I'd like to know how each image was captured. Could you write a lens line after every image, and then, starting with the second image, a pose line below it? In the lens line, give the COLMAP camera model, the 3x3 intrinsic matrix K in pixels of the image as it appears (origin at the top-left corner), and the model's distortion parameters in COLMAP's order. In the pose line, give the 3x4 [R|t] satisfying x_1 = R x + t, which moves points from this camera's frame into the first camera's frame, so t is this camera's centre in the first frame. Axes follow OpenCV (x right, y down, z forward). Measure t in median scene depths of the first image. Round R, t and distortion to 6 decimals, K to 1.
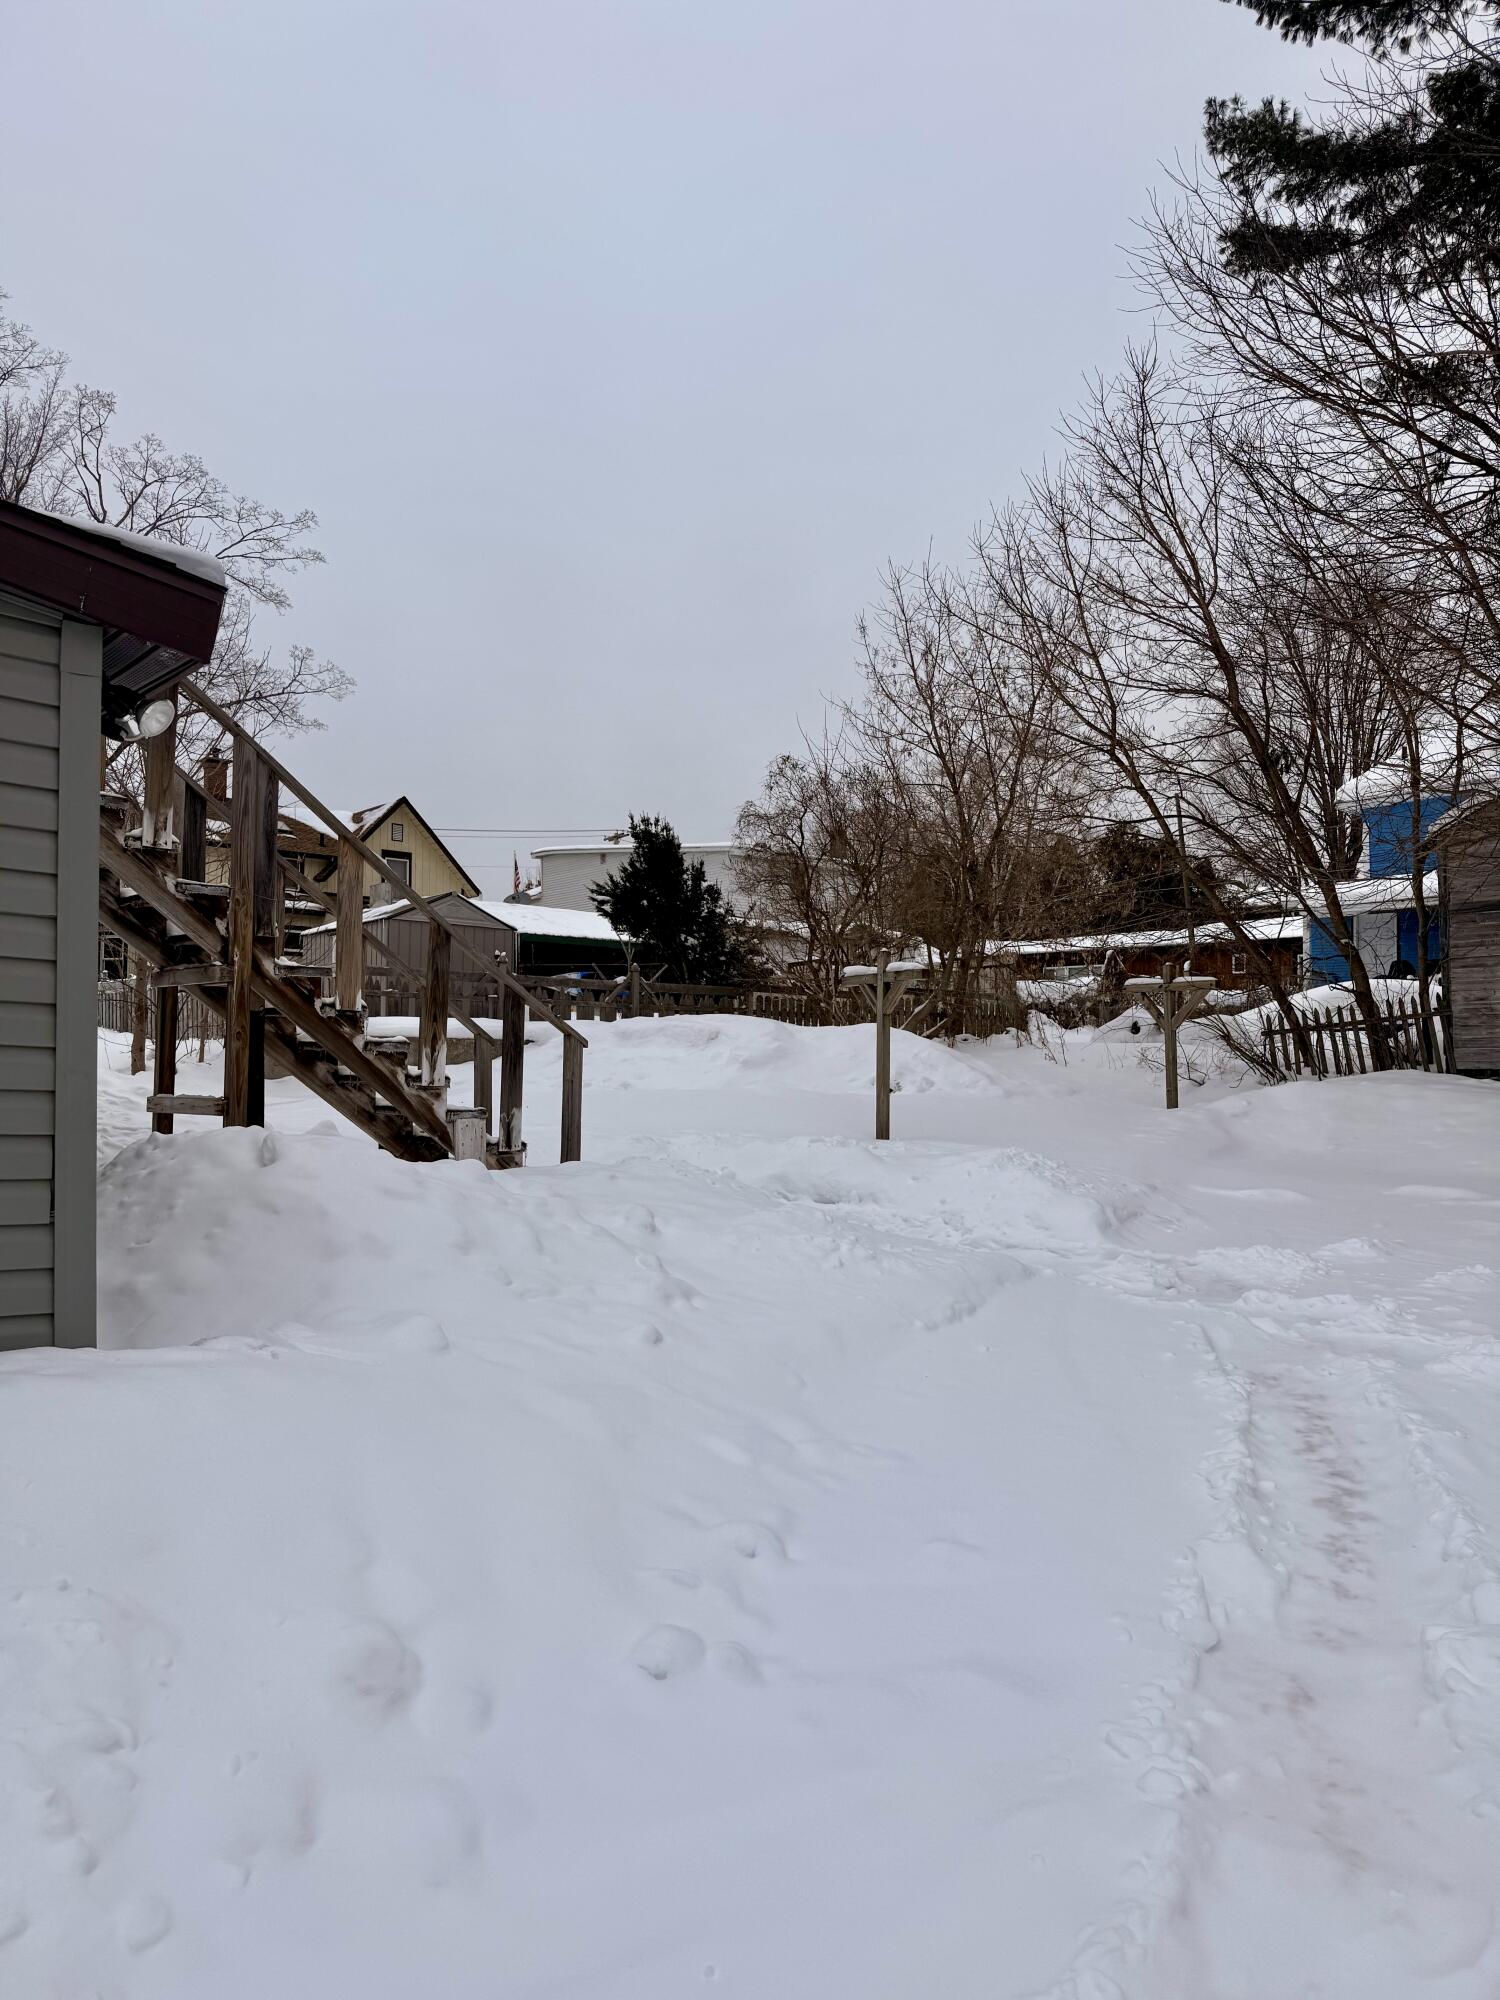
lens RADIAL K [[1426.1, 0, 747.6], [0, 1426.1, 1000.9], [0, 0, 1]] dist [-0.002798, -0.000620]
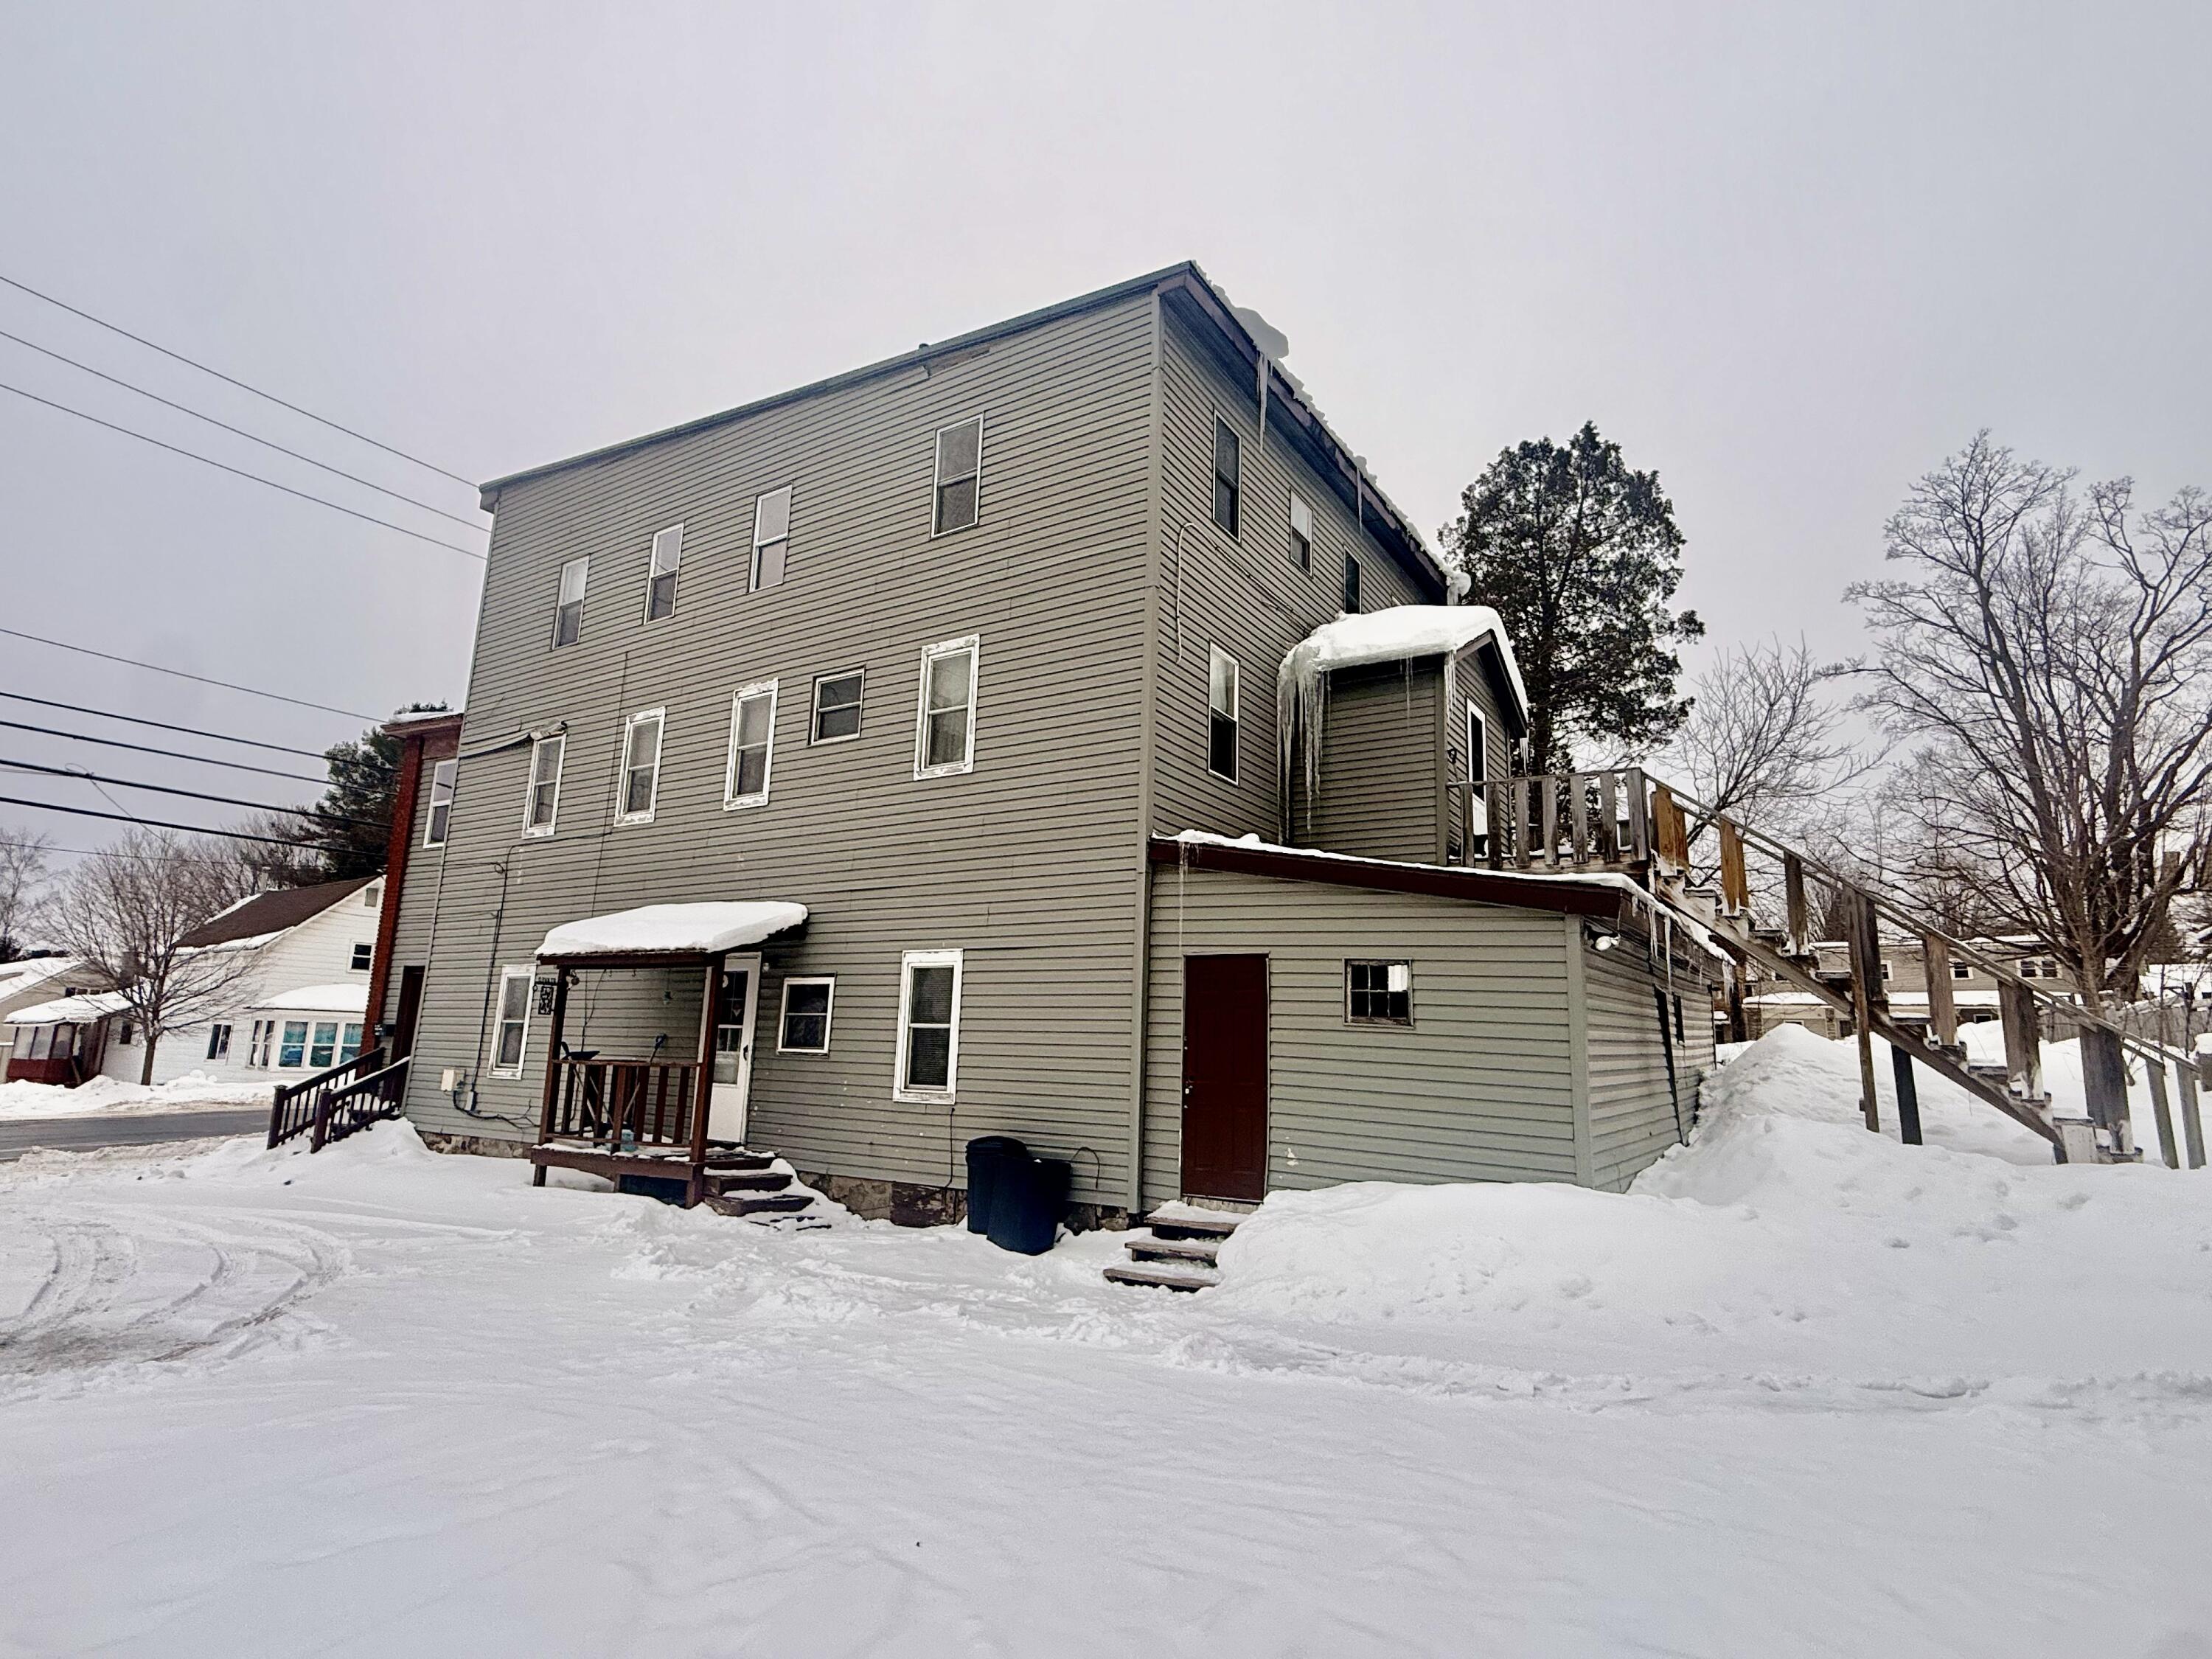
lens RADIAL K [[1119.6, 0, 1111.2], [0, 1119.6, 824.2], [0, 0, 1]] dist [-0.002341, -0.000467]
pose [[0.398920, -0.178848, -0.899375, 0.503363], [-0.014222, 0.979471, -0.201084, 0.027782], [0.916875, 0.093008, 0.388187, -0.358570]]
